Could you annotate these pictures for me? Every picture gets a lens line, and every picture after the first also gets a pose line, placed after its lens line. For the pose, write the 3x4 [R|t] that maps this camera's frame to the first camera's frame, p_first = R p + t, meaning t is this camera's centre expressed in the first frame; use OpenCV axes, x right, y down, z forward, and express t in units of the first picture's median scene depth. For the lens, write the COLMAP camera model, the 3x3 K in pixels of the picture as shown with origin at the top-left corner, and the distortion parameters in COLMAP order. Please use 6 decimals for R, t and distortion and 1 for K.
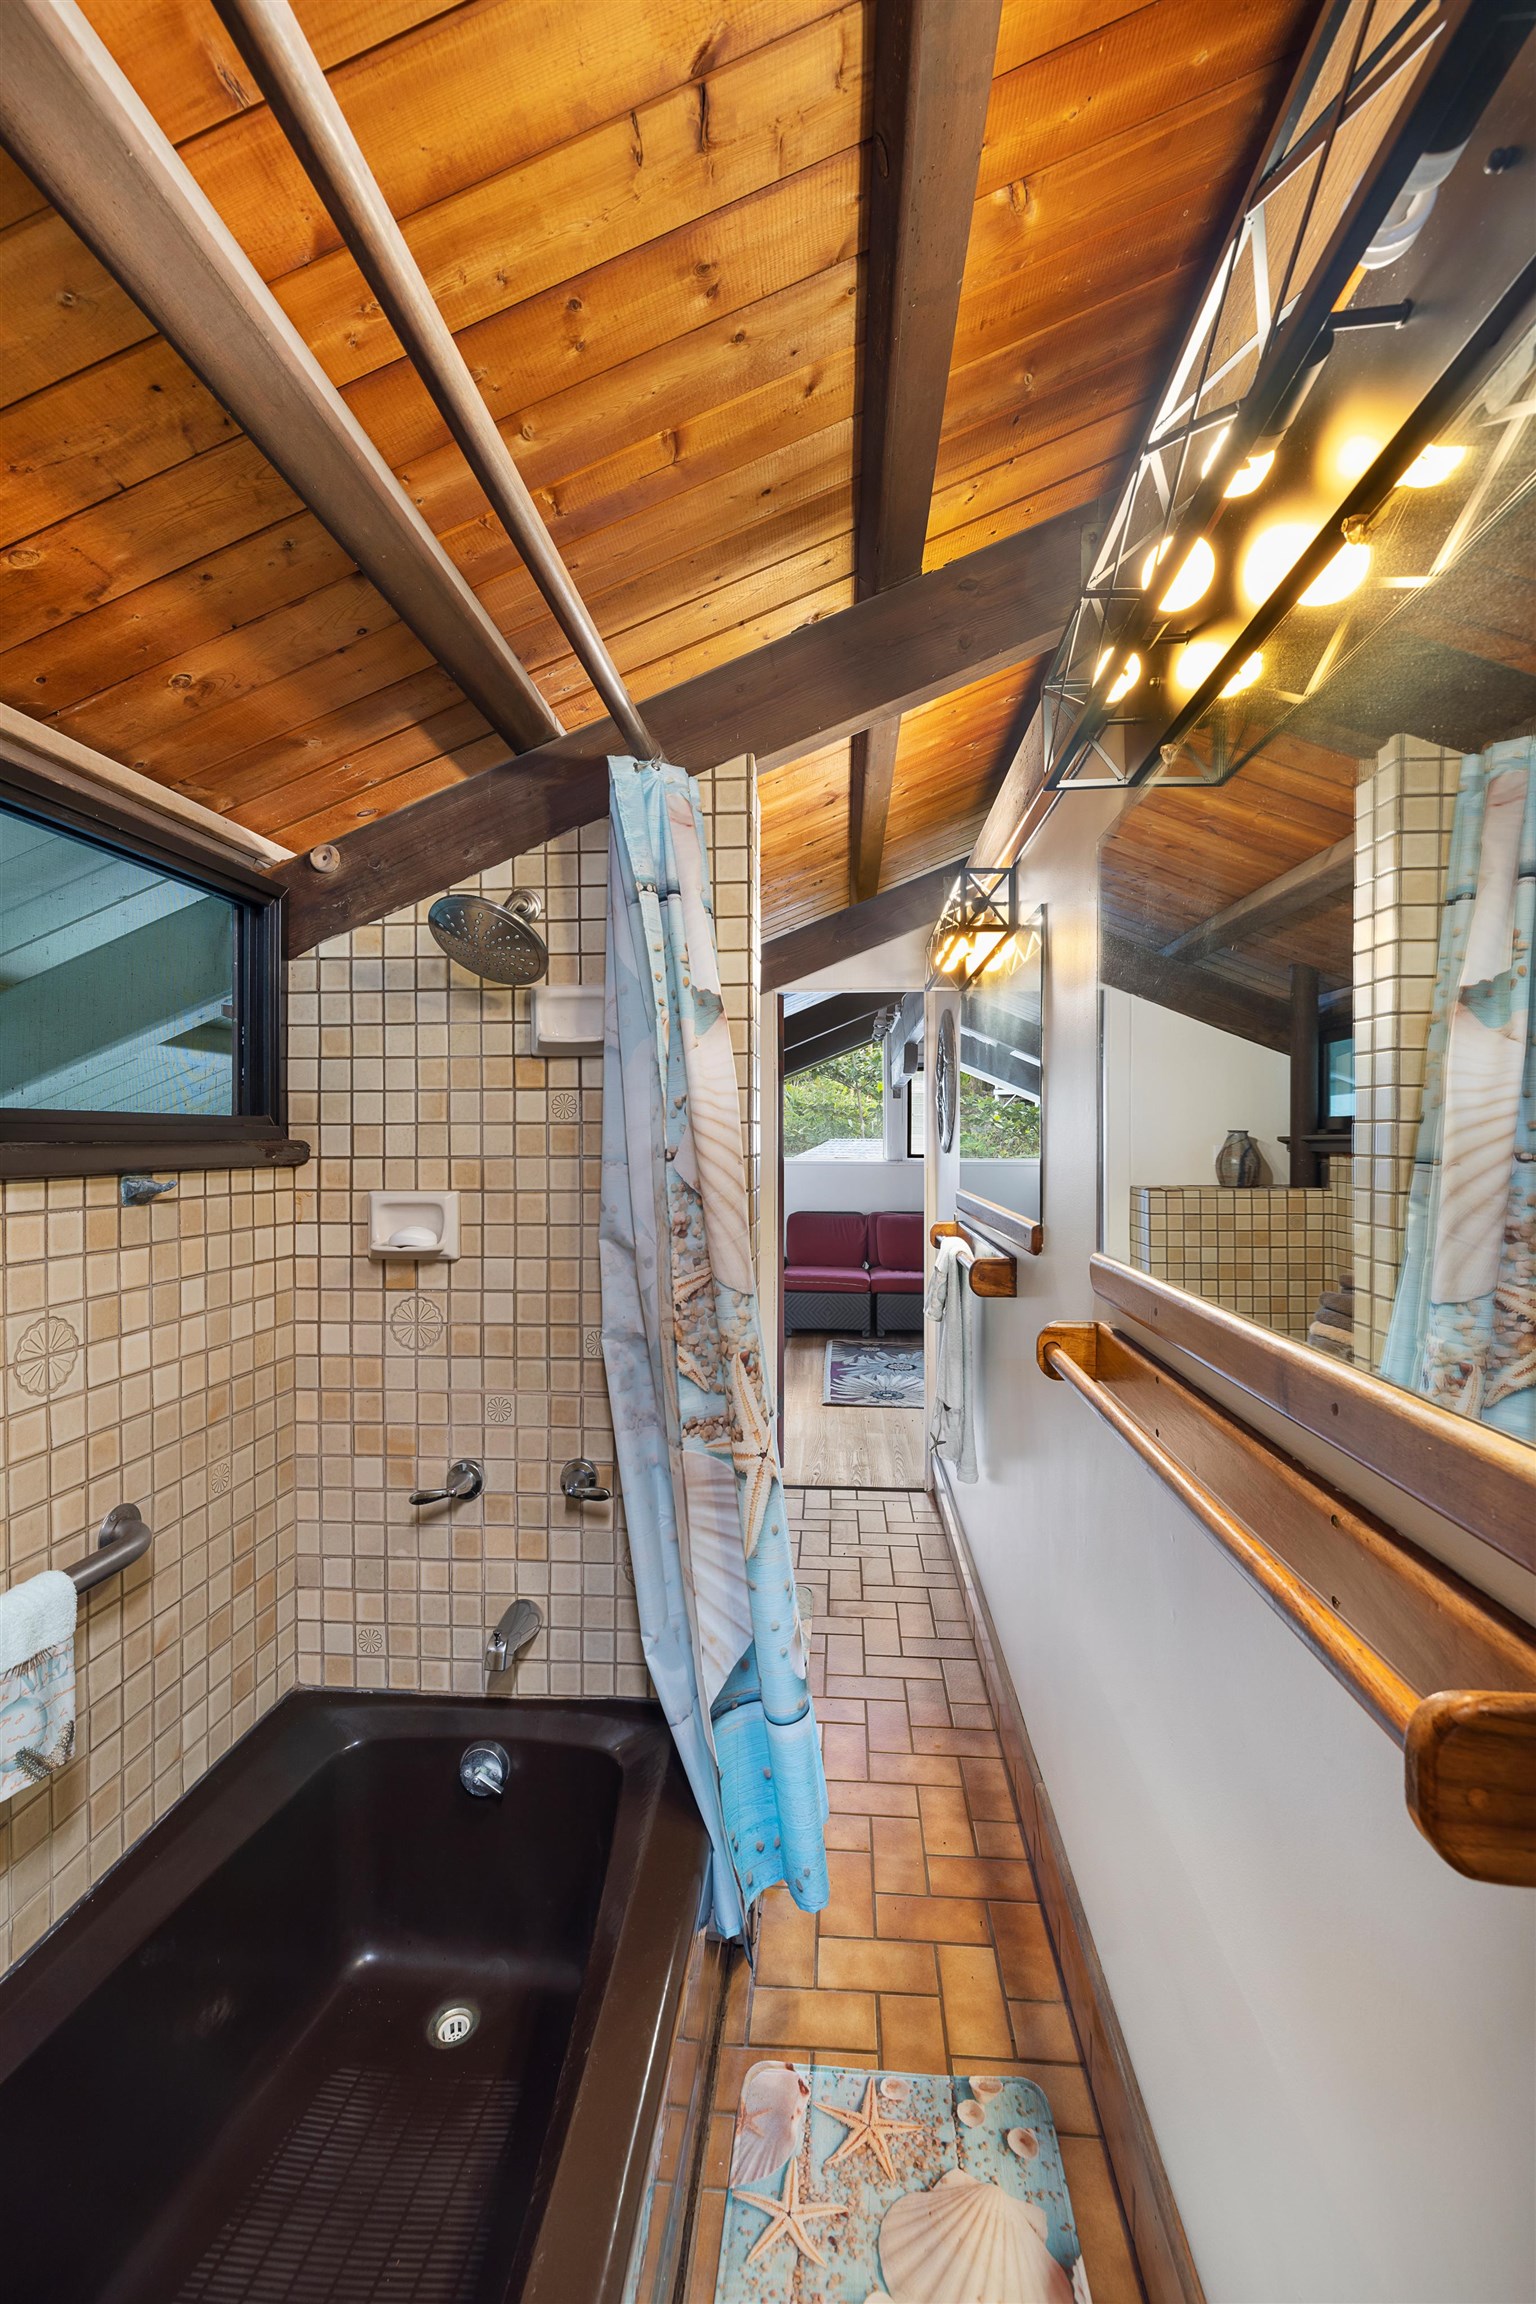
lens RADIAL K [[1629.2, 0, 768.0], [0, 1629.2, 1152.0], [0, 0, 1]] dist [0.001638, -0.000418]
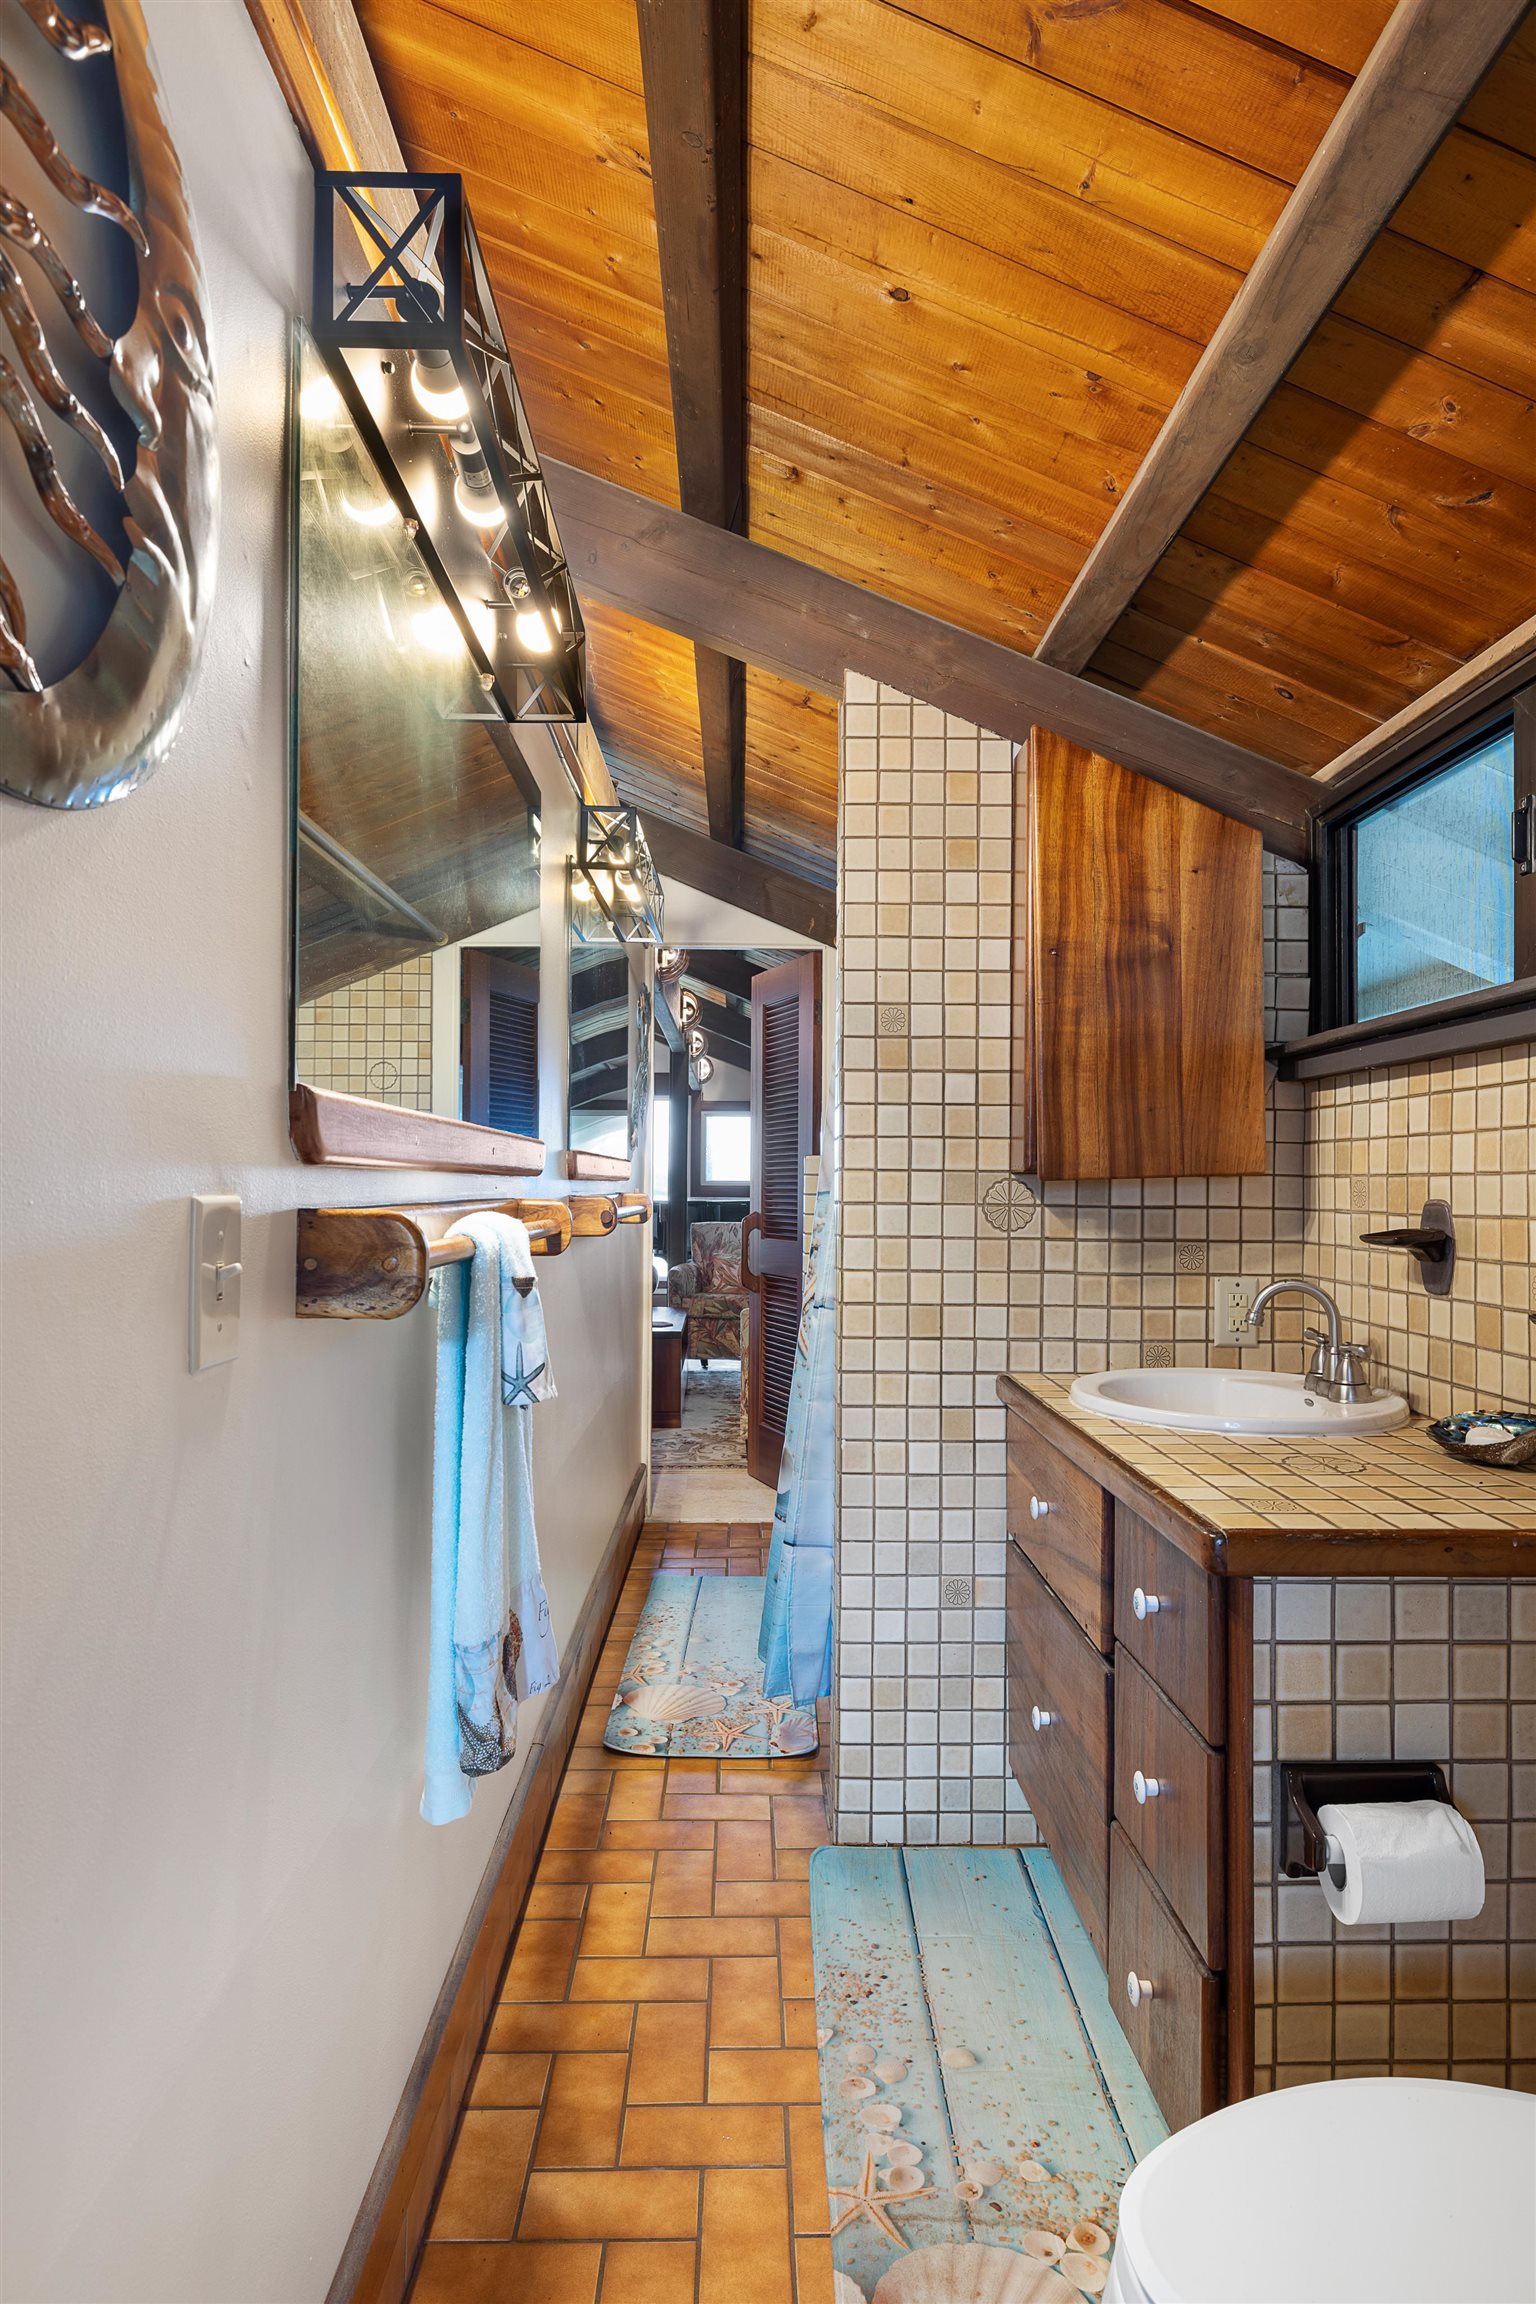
lens RADIAL K [[1629.2, 0, 768.0], [0, 1629.2, 1152.0], [0, 0, 1]] dist [0.001638, -0.000418]
pose [[-0.997758, 0.019035, -0.064156, 0.088564], [0.019684, 0.999761, -0.009504, 0.063318], [0.063960, -0.010746, -0.997895, 1.977590]]
